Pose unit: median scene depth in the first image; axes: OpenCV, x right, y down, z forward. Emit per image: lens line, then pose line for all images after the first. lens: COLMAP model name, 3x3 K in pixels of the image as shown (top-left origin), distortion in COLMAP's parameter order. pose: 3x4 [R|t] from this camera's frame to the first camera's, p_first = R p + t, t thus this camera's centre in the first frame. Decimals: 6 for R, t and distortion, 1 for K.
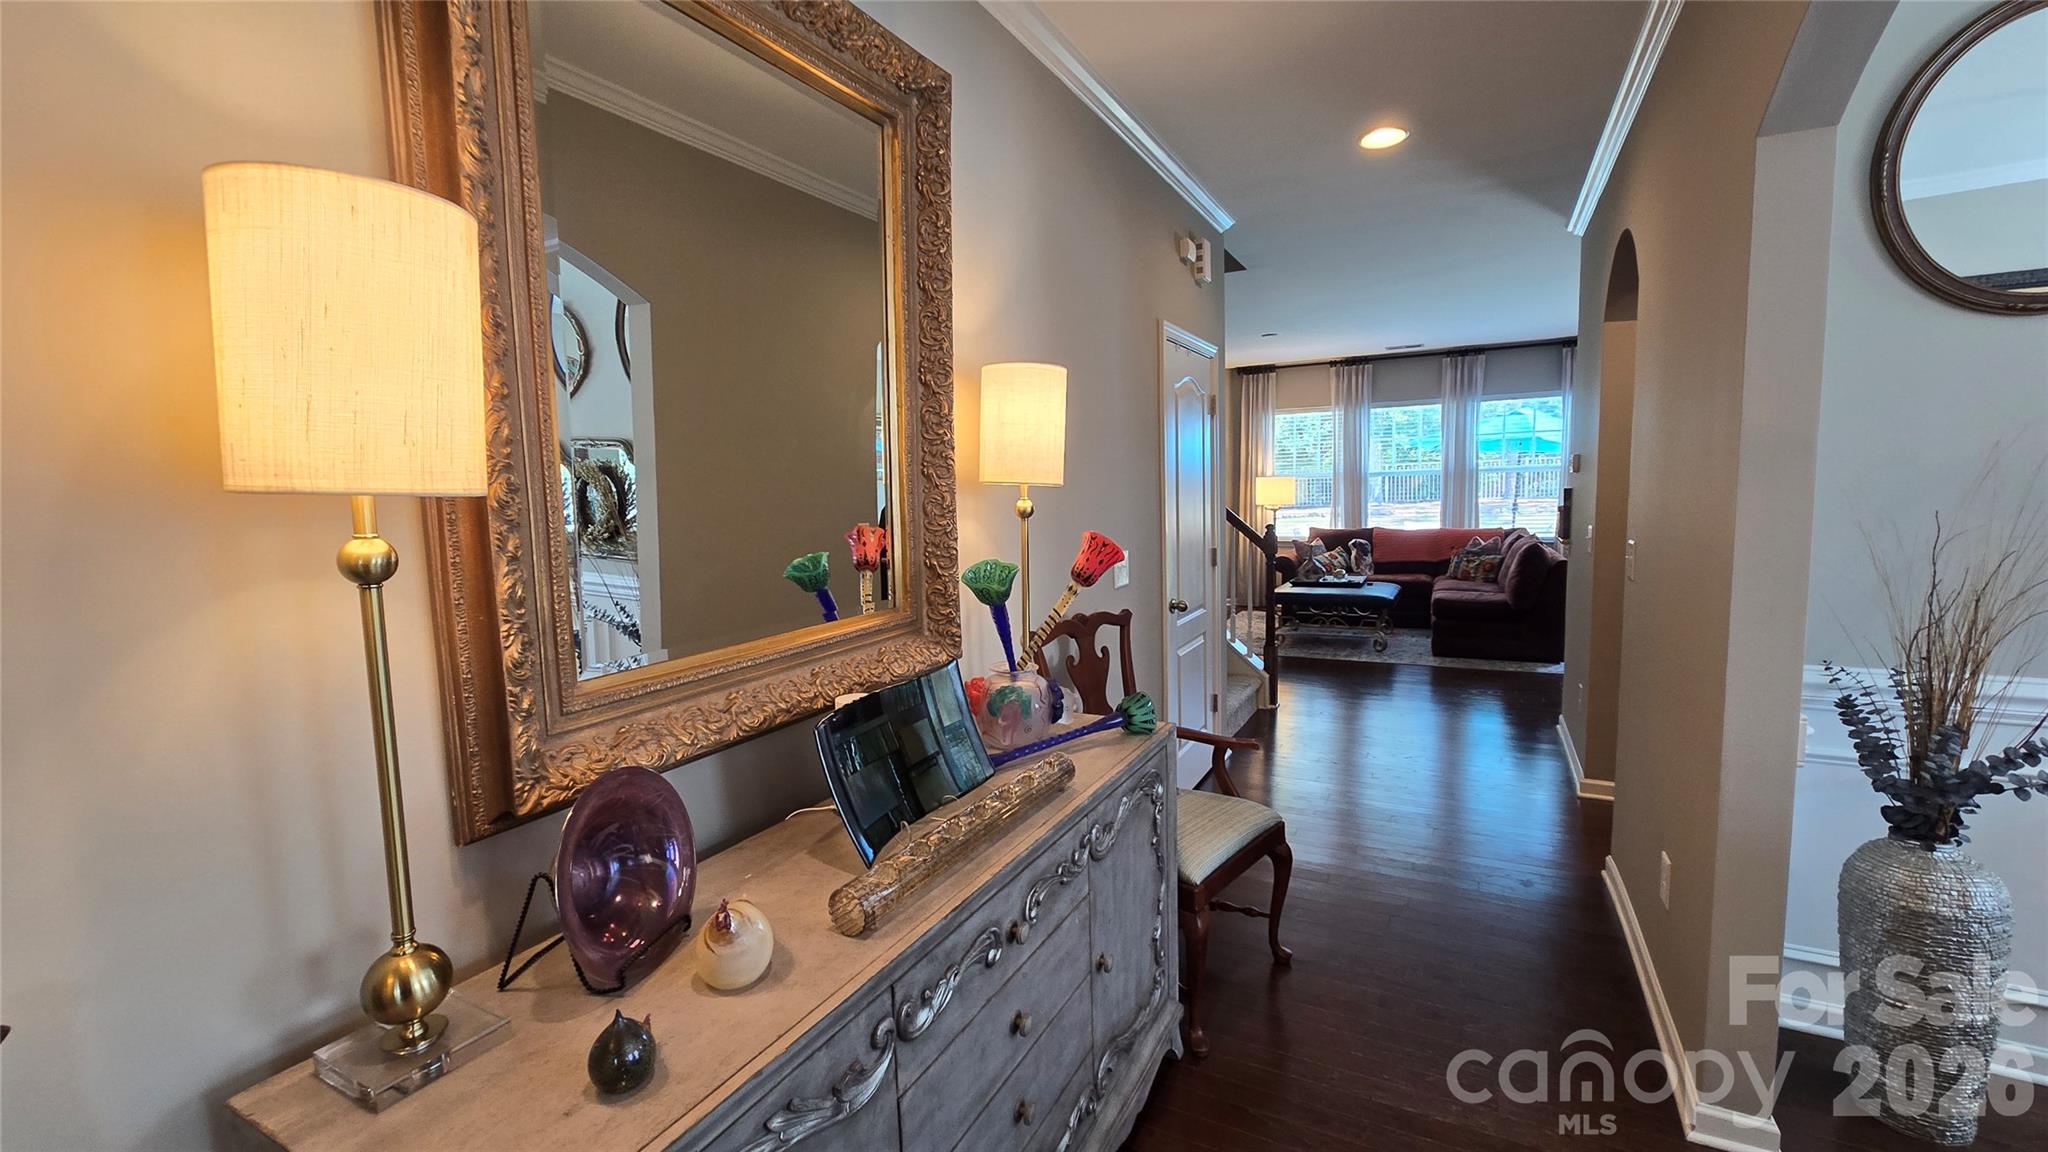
lens RADIAL K [[841.1, 0, 1028.9], [0, 841.1, 575.4], [0, 0, 1]] dist [0.002071, 0.000439]
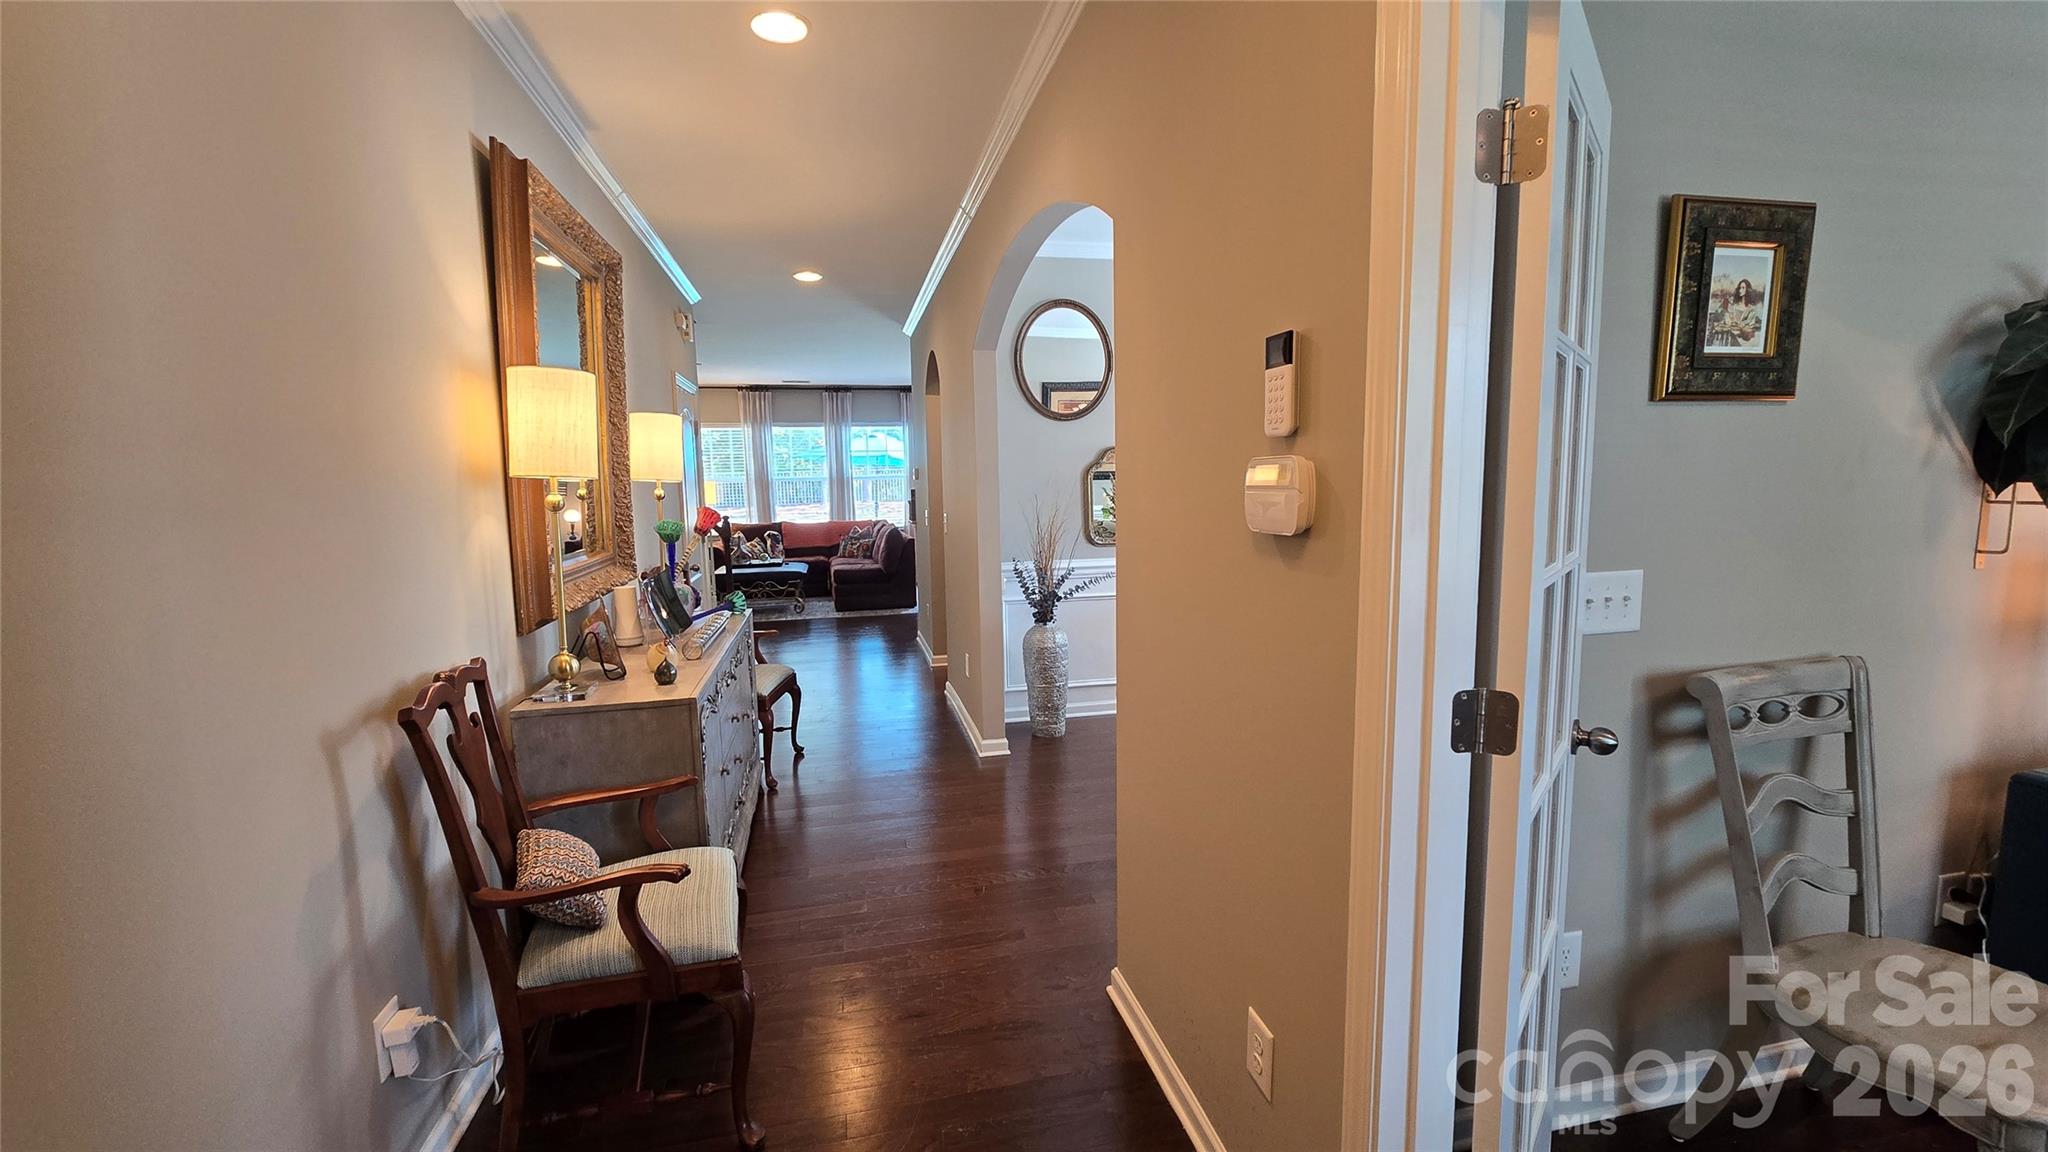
lens RADIAL K [[840.1, 0, 1019.1], [0, 840.1, 573.3], [0, 0, 1]] dist [-0.002664, 0.000248]
pose [[0.763448, -0.057847, 0.643274, -0.463260], [0.063834, 0.997863, 0.013975, 0.087598], [-0.642707, 0.030393, 0.765509, -0.666052]]
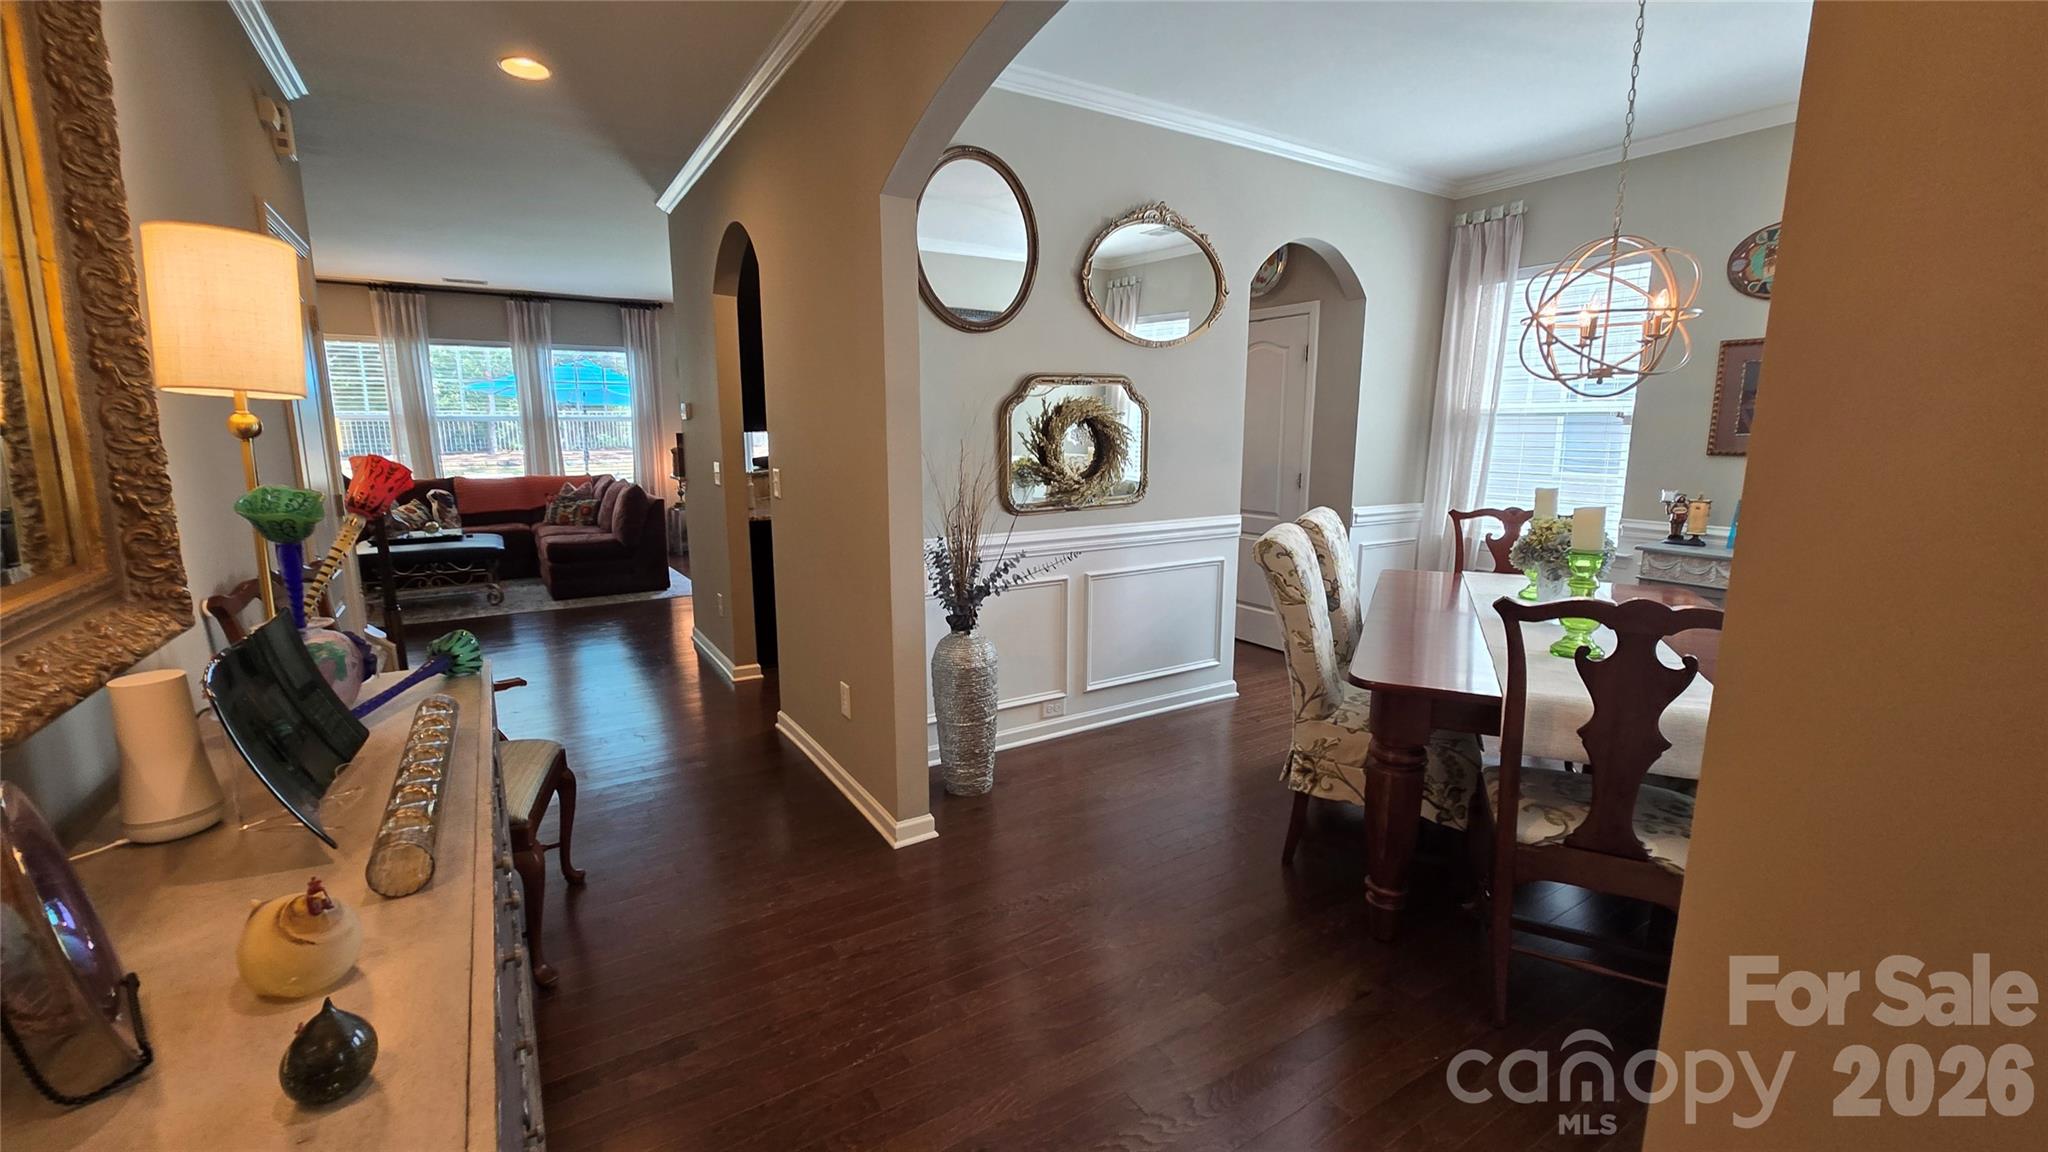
lens RADIAL K [[840.1, 0, 1019.1], [0, 840.1, 573.3], [0, 0, 1]] dist [-0.002664, 0.000248]
pose [[0.504418, -0.119906, 0.855093, -0.259116], [0.076103, 0.992631, 0.094299, 0.028791], [-0.860099, 0.017509, 0.509827, 0.006160]]
